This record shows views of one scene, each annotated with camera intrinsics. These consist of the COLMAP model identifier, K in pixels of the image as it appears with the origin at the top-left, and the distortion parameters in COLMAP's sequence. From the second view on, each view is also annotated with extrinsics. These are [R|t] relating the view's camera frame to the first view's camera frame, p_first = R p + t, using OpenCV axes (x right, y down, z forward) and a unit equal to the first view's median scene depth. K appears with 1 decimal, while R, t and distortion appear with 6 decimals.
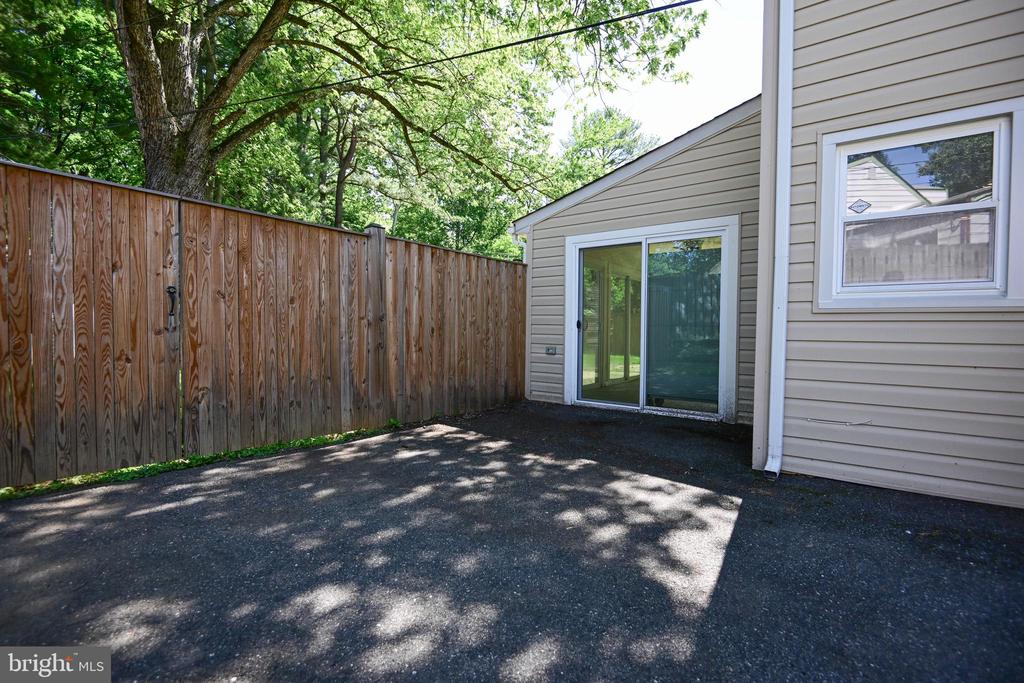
lens RADIAL K [[472.6, 0, 512.0], [0, 472.6, 341.5], [0, 0, 1]] dist [0.001958, 0.000304]
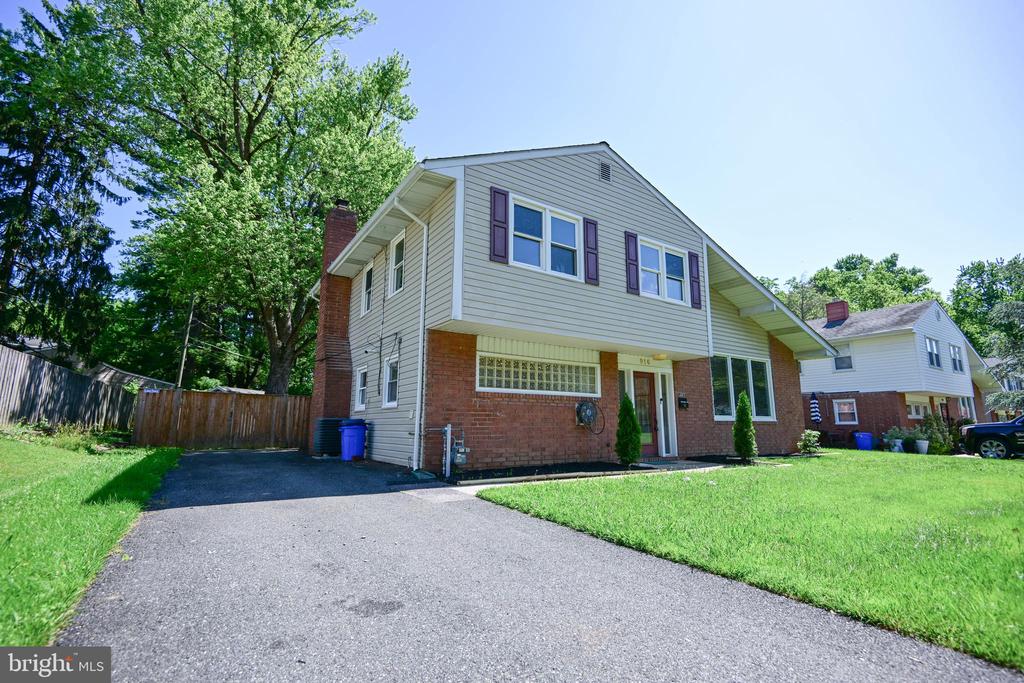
lens RADIAL K [[472.6, 0, 512.0], [0, 472.6, 341.5], [0, 0, 1]] dist [0.001958, 0.000304]
pose [[0.939324, -0.065419, -0.336736, 2.732269], [-0.004603, 0.979154, -0.203066, 0.114711], [0.343001, 0.192294, 0.919442, -1.954139]]
